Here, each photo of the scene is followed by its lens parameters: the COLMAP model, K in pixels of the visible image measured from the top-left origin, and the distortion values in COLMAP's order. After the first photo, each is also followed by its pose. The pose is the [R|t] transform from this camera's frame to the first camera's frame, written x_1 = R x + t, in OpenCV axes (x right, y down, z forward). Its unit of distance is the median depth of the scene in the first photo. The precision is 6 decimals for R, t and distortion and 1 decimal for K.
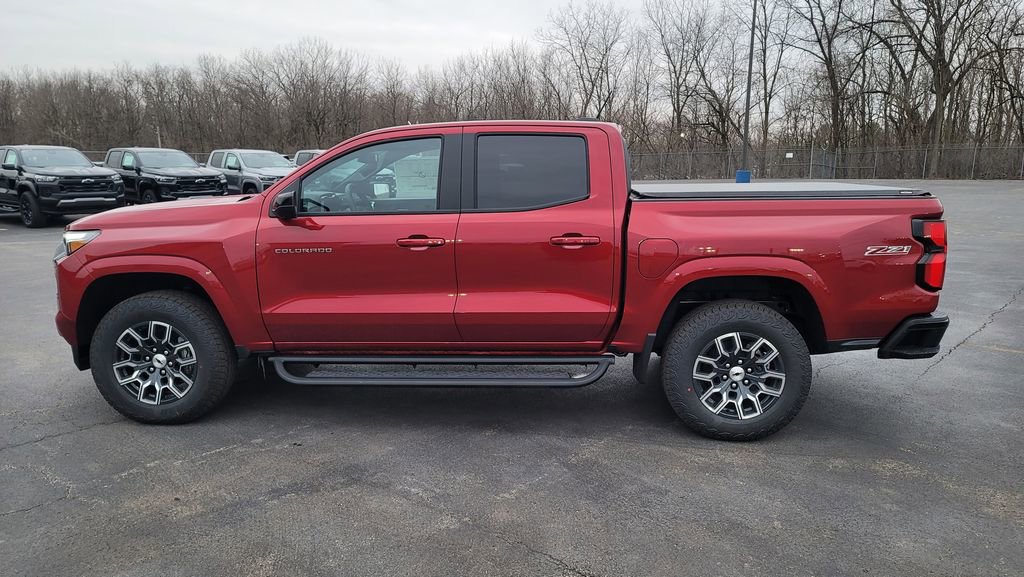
lens RADIAL K [[747.6, 0, 503.1], [0, 747.6, 287.5], [0, 0, 1]] dist [0.048133, -0.003966]
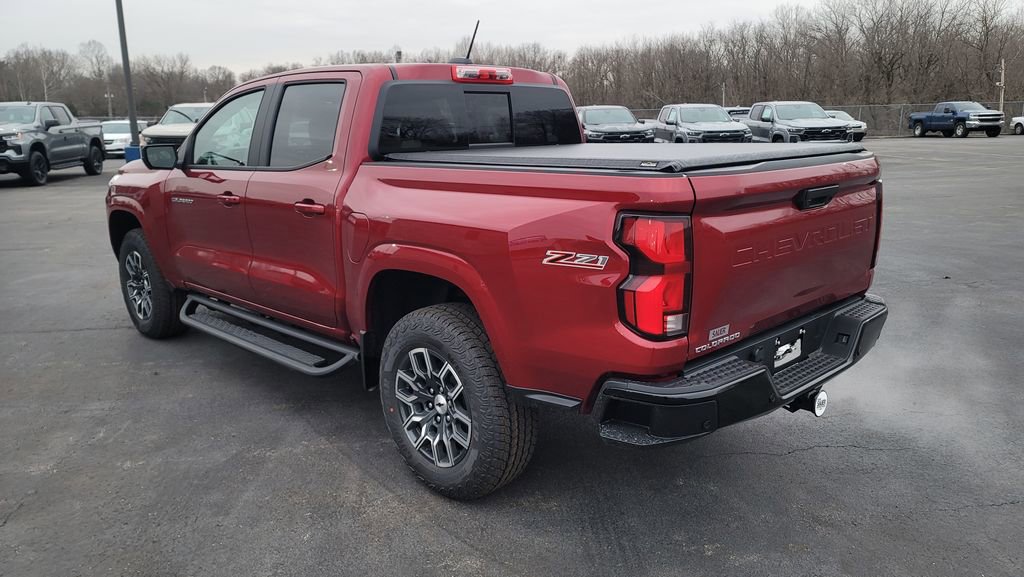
lens RADIAL K [[747.9, 0, 516.9], [0, 747.9, 284.3], [0, 0, 1]] dist [0.047504, -0.002901]
pose [[0.750245, 0.132253, -0.647798, 0.833149], [-0.096470, 0.991201, 0.090635, -0.076574], [0.654084, -0.005505, 0.756402, 0.495019]]
